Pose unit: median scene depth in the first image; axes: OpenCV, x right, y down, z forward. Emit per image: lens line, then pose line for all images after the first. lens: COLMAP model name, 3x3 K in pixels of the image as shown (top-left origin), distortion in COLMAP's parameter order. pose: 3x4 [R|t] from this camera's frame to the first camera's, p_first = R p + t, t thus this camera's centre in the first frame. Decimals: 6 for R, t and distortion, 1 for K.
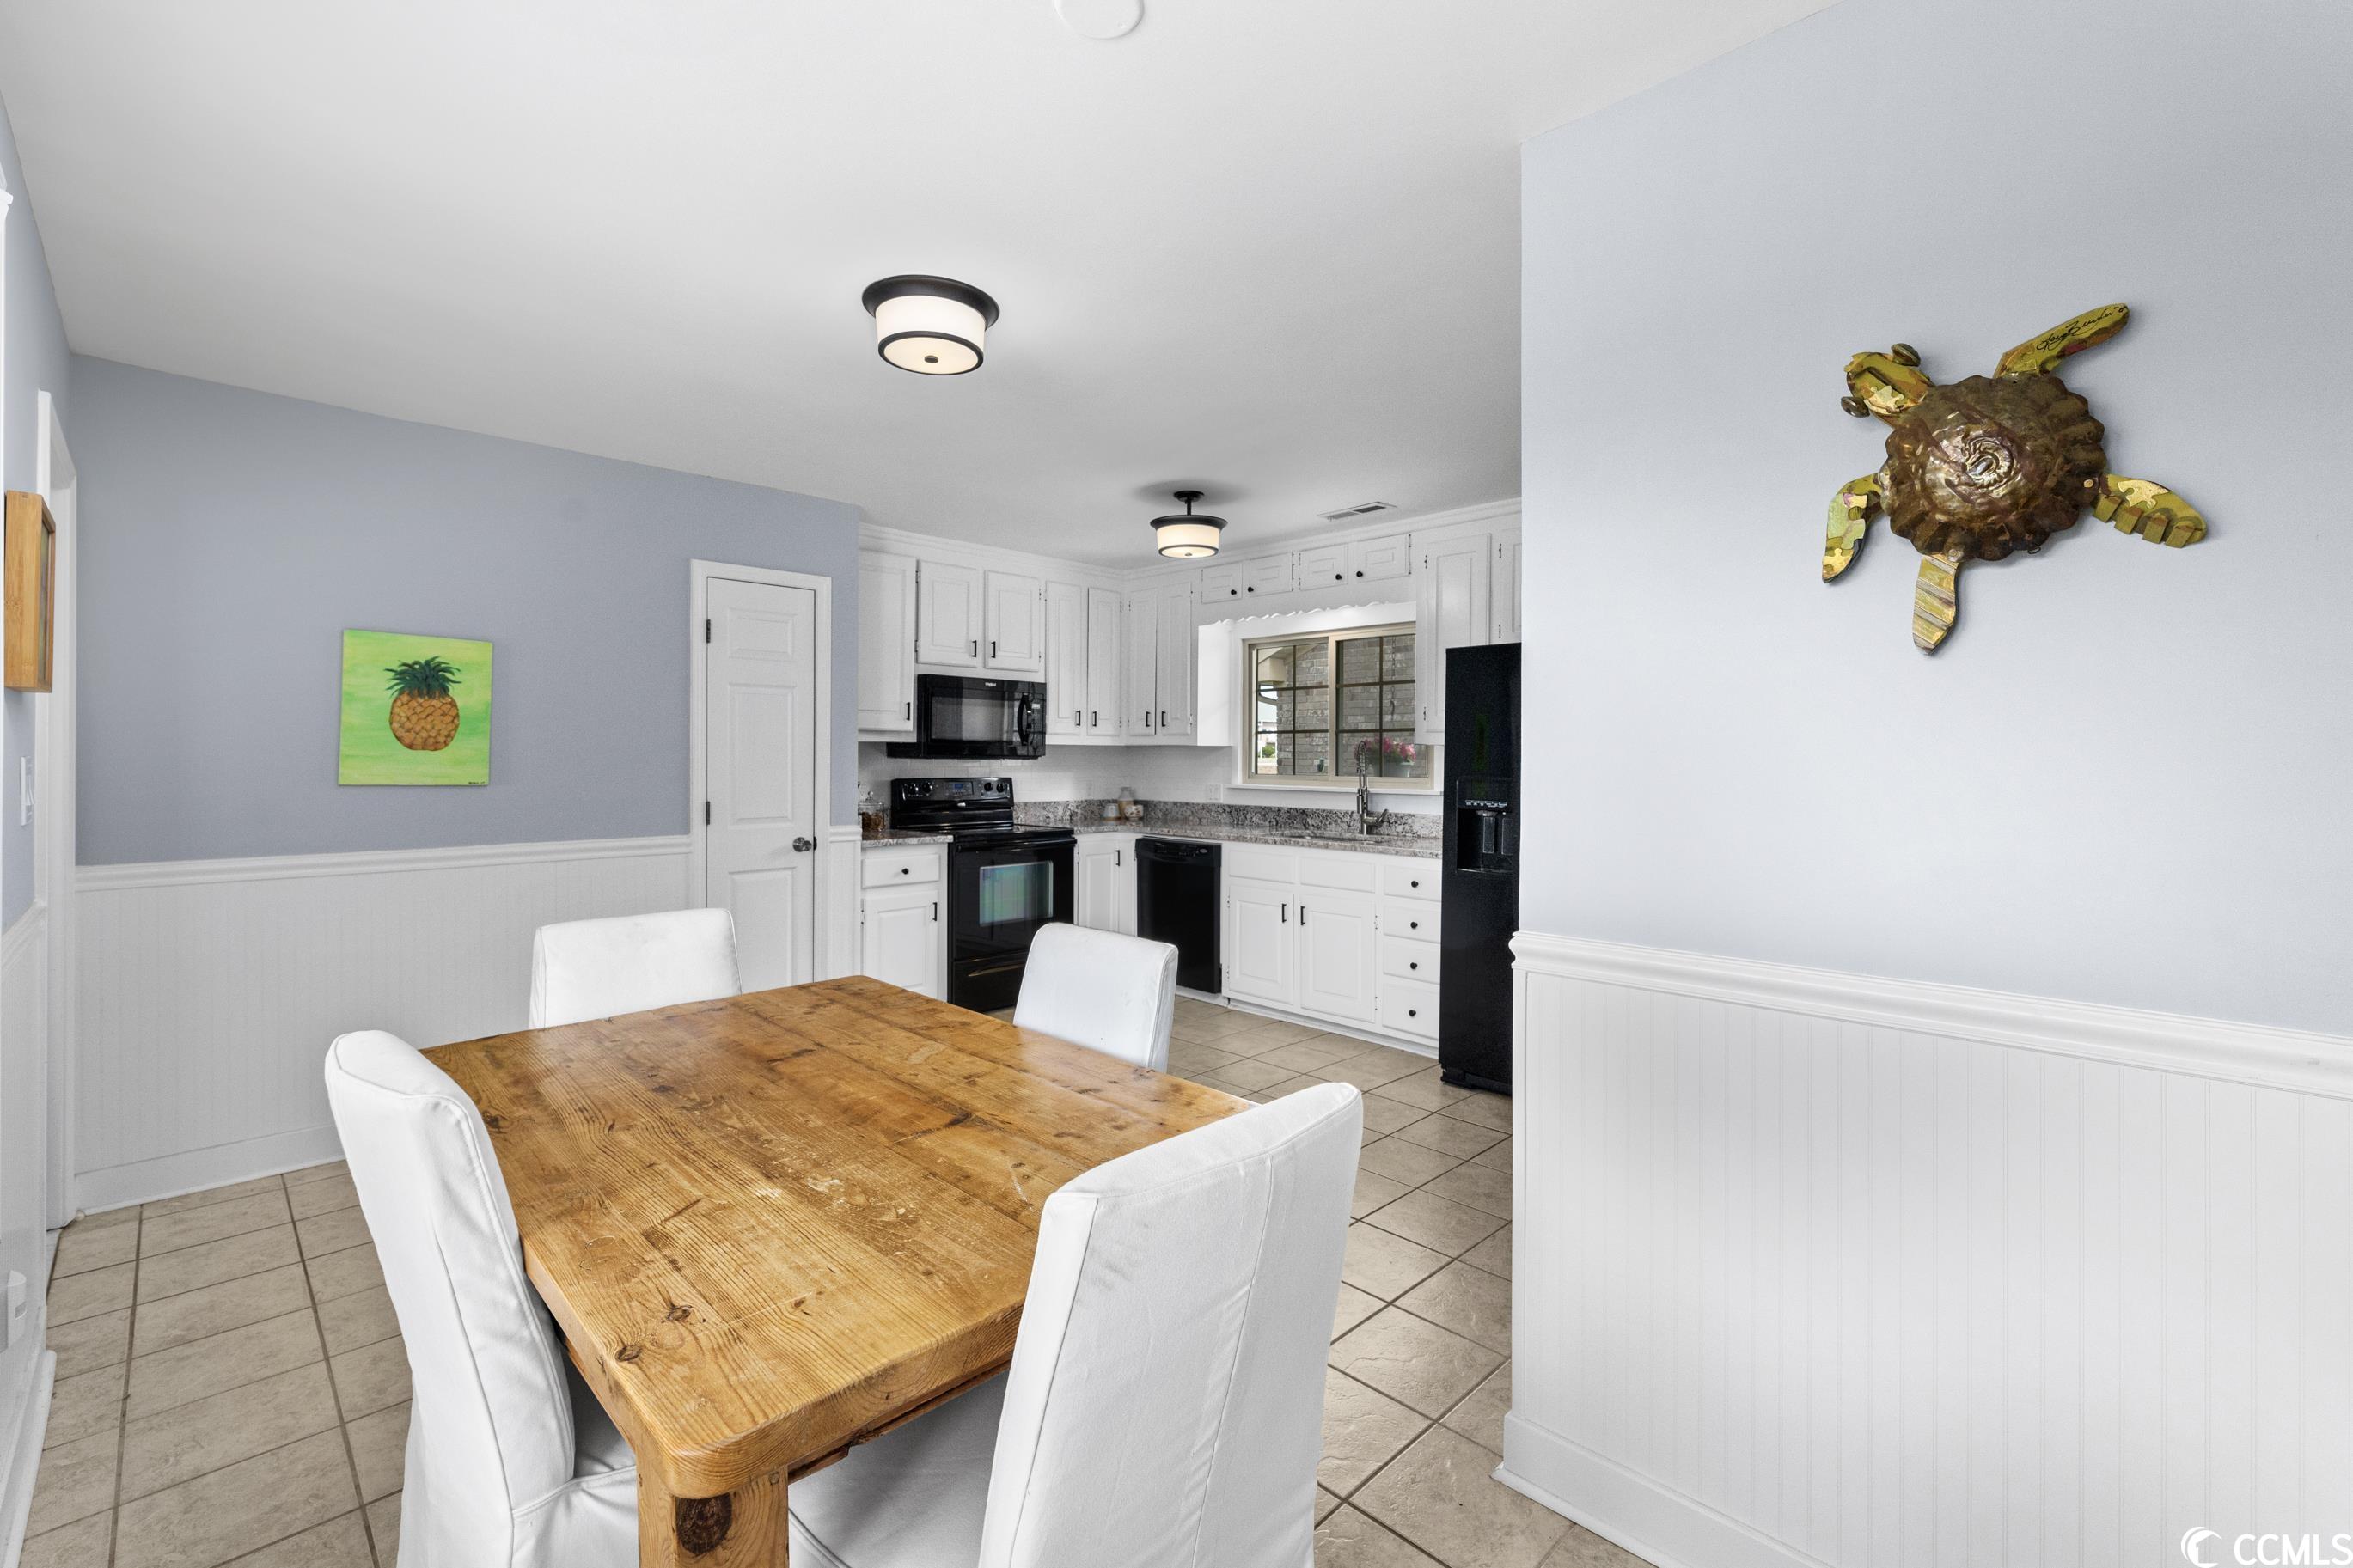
lens RADIAL K [[1001.0, 0, 1181.7], [0, 1001.0, 748.0], [0, 0, 1]] dist [0.000218, 0.000000]
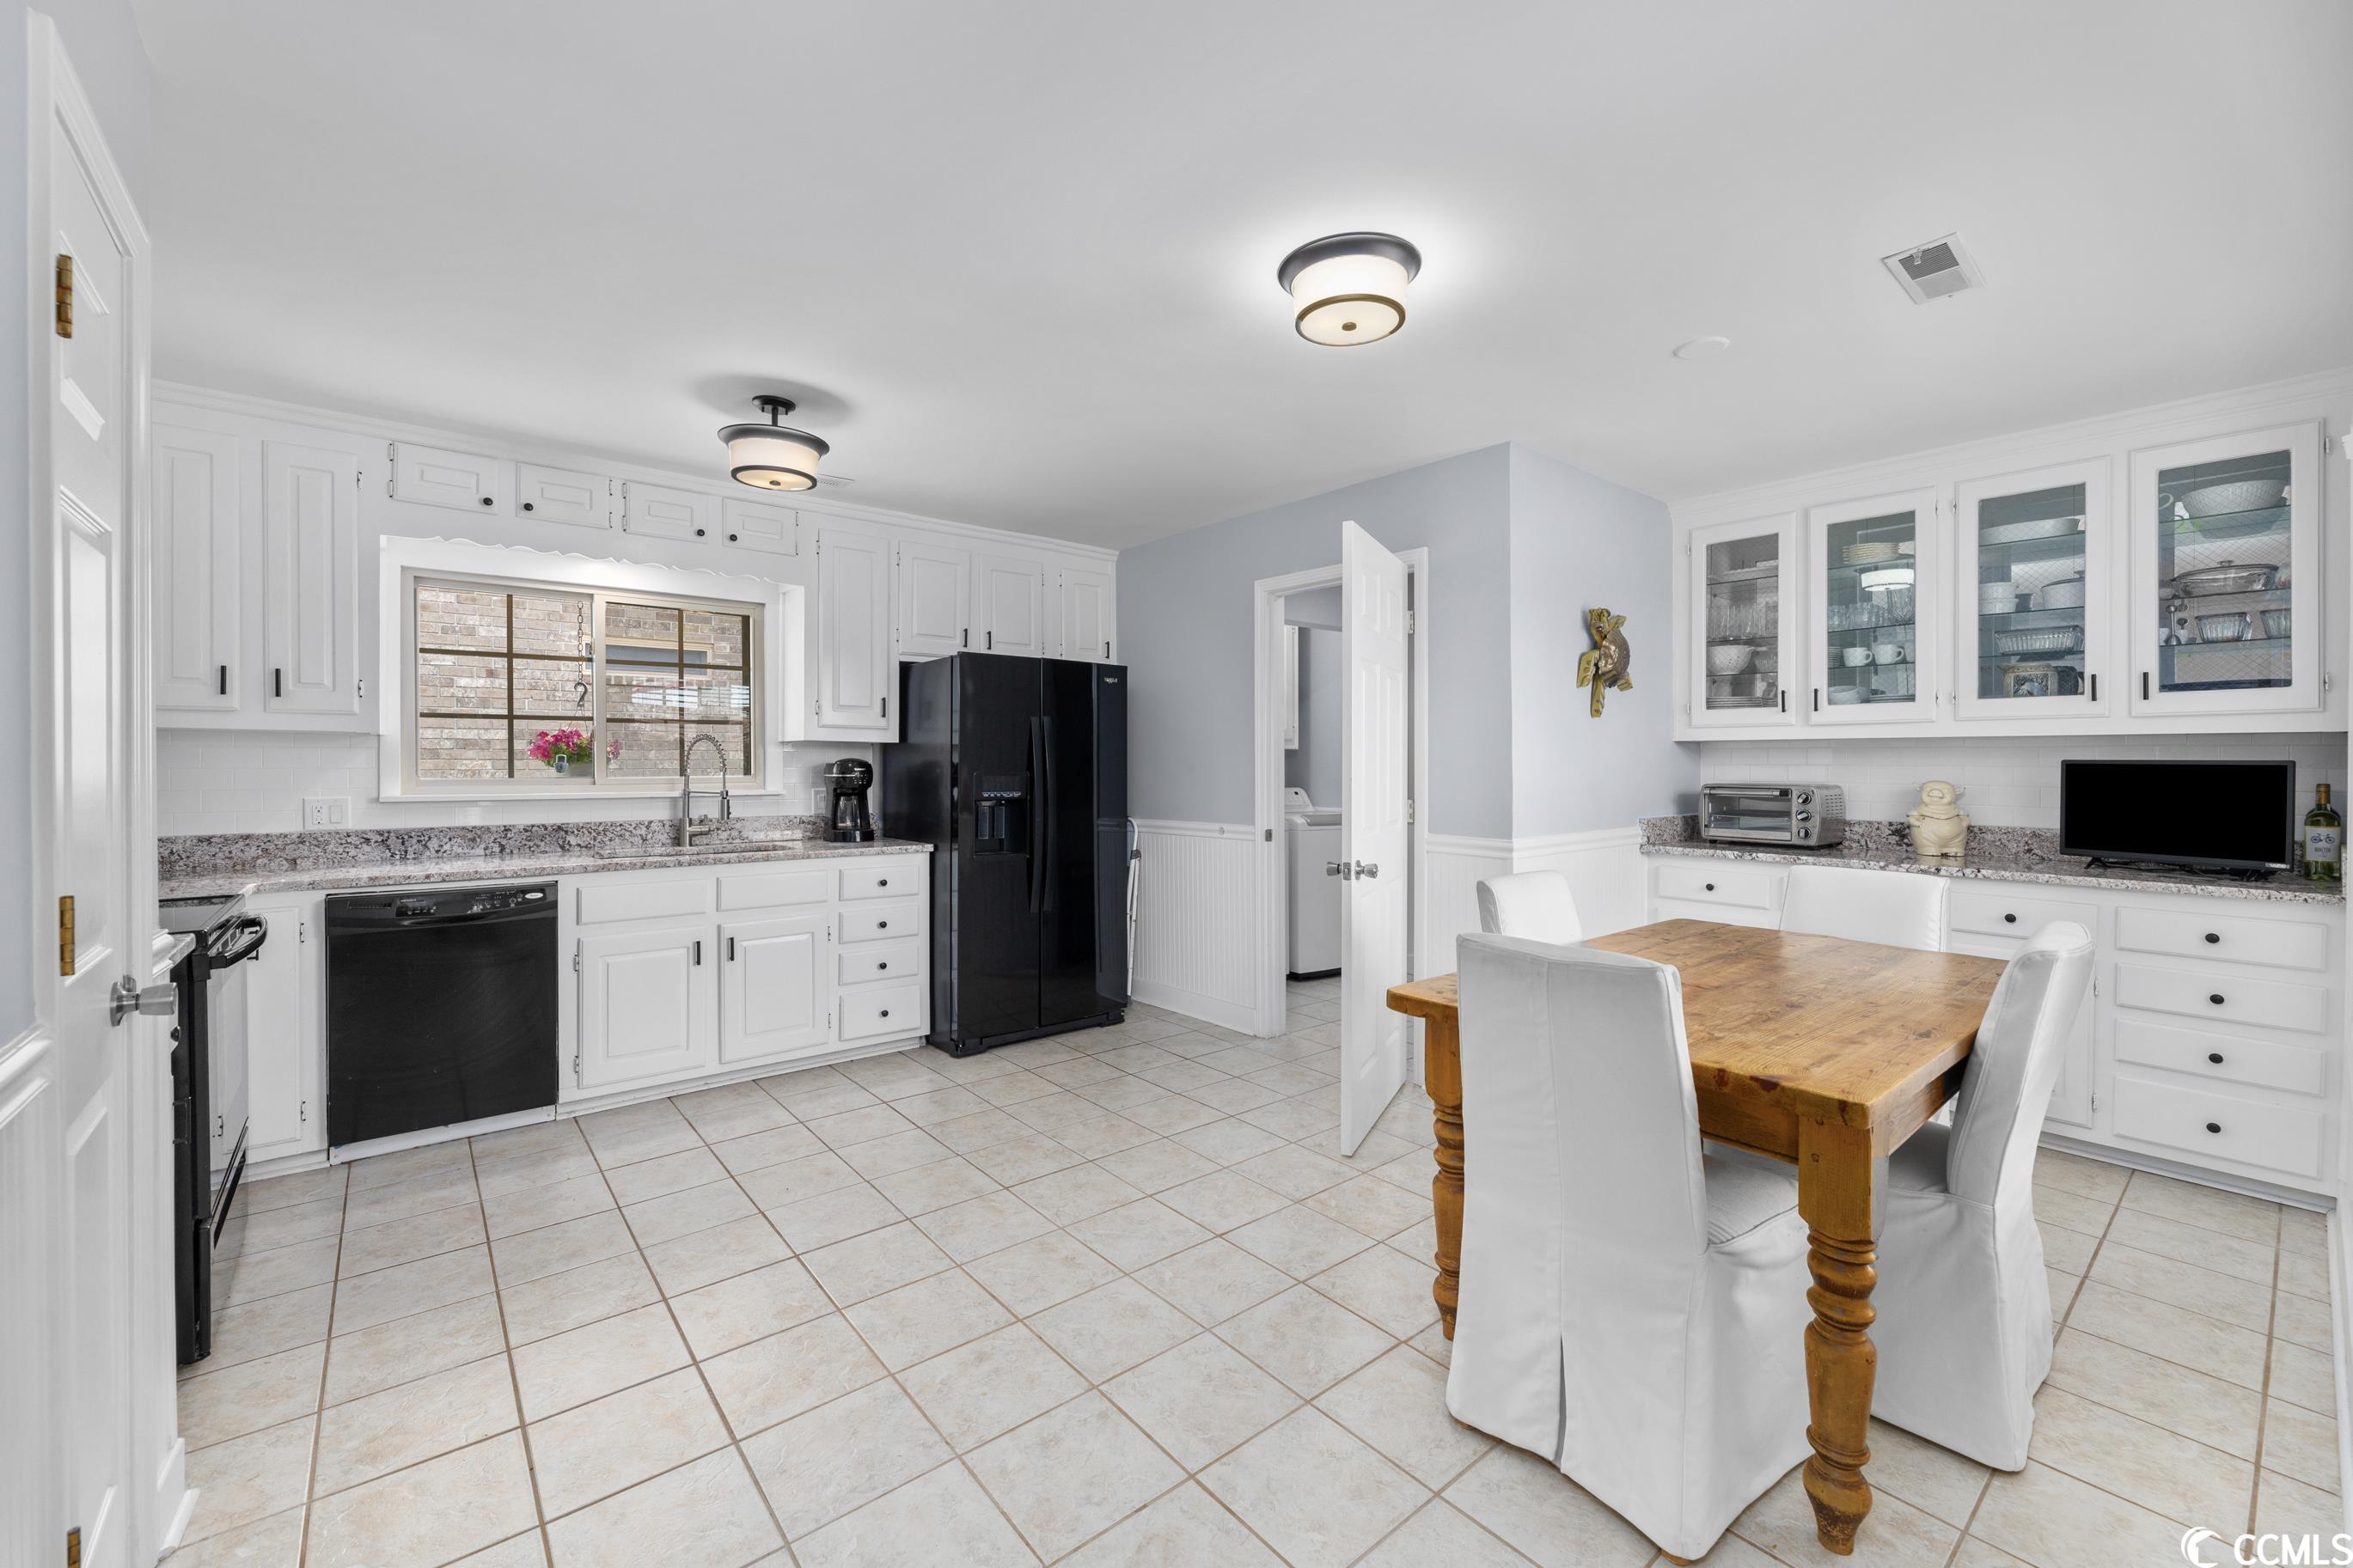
lens RADIAL K [[947.2, 0, 1183.2], [0, 947.2, 757.0], [0, 0, 1]] dist [-0.001601, -0.000371]
pose [[0.091622, 0.001838, 0.995792, -0.561219], [-0.008343, 0.999965, -0.001078, 0.009742], [-0.995759, -0.008209, 0.091634, 0.524259]]
